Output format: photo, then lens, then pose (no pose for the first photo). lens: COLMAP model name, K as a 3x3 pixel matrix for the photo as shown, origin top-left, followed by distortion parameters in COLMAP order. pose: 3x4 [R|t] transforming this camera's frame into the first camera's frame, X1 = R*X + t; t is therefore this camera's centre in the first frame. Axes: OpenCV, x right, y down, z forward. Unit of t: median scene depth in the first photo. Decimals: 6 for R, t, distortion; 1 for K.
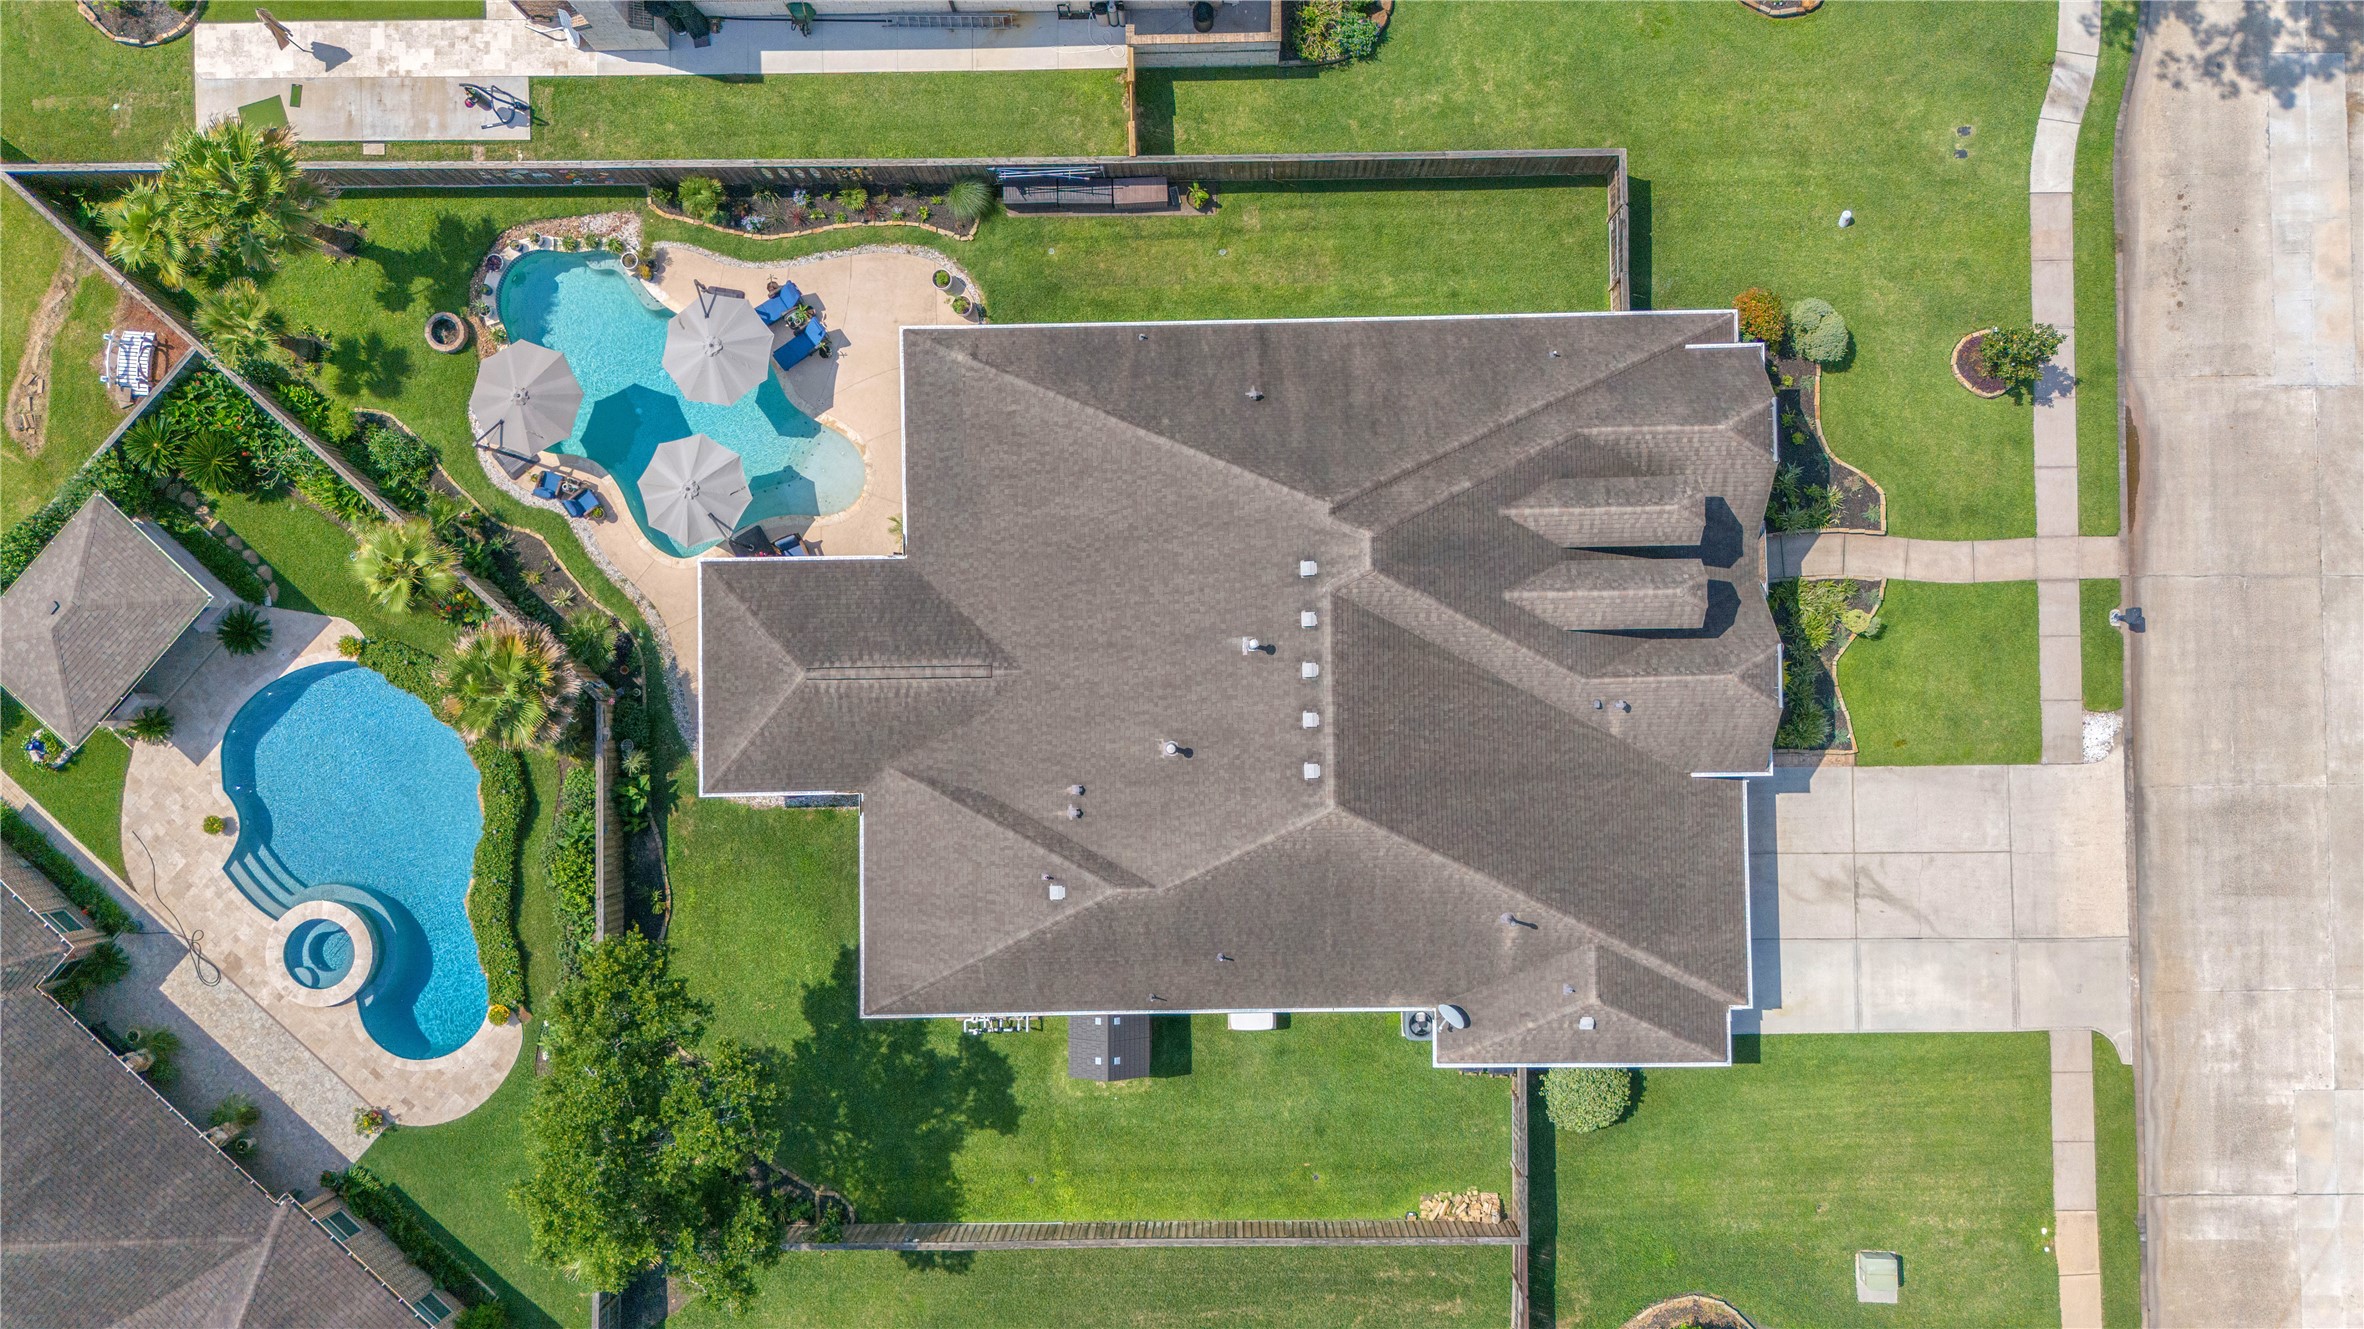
lens RADIAL K [[1736.4, 0, 1197.9], [0, 1736.4, 665.4], [0, 0, 1]] dist [0.008055, -0.001463]
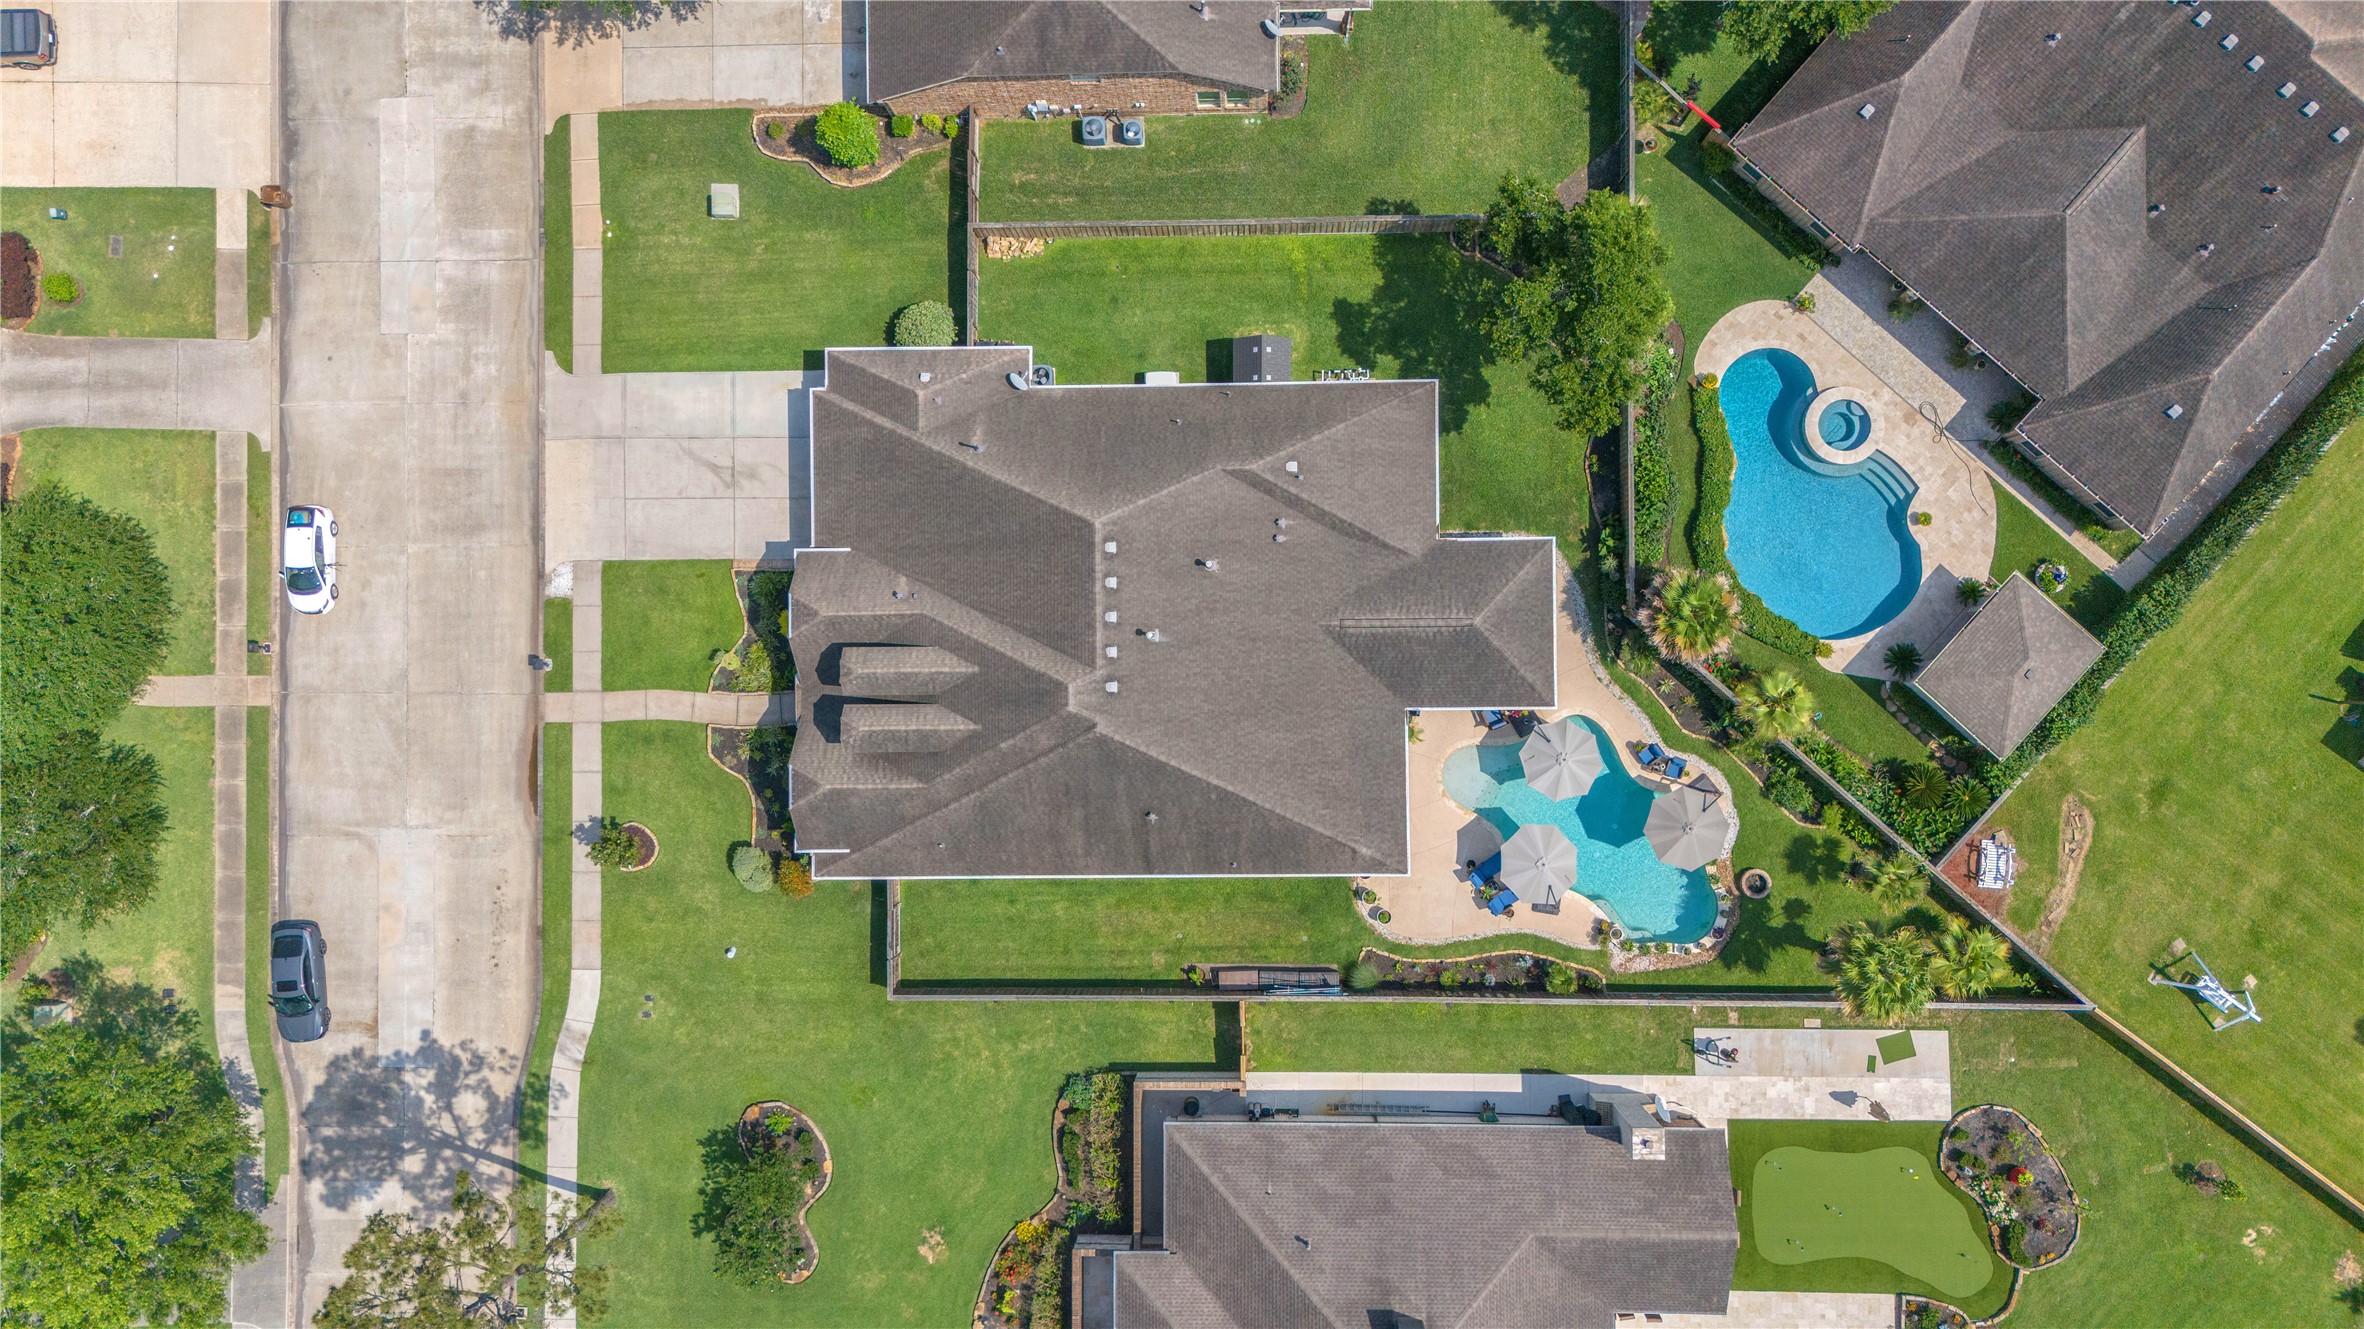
lens RADIAL K [[1736.4, 0, 1200.8], [0, 1736.4, 670.5], [0, 0, 1]] dist [0.008055, -0.001463]
pose [[-0.998653, -0.005183, 0.051620, -0.072904], [0.007405, -0.999050, 0.042950, -0.088812], [0.051348, 0.043275, 0.997743, -0.378154]]
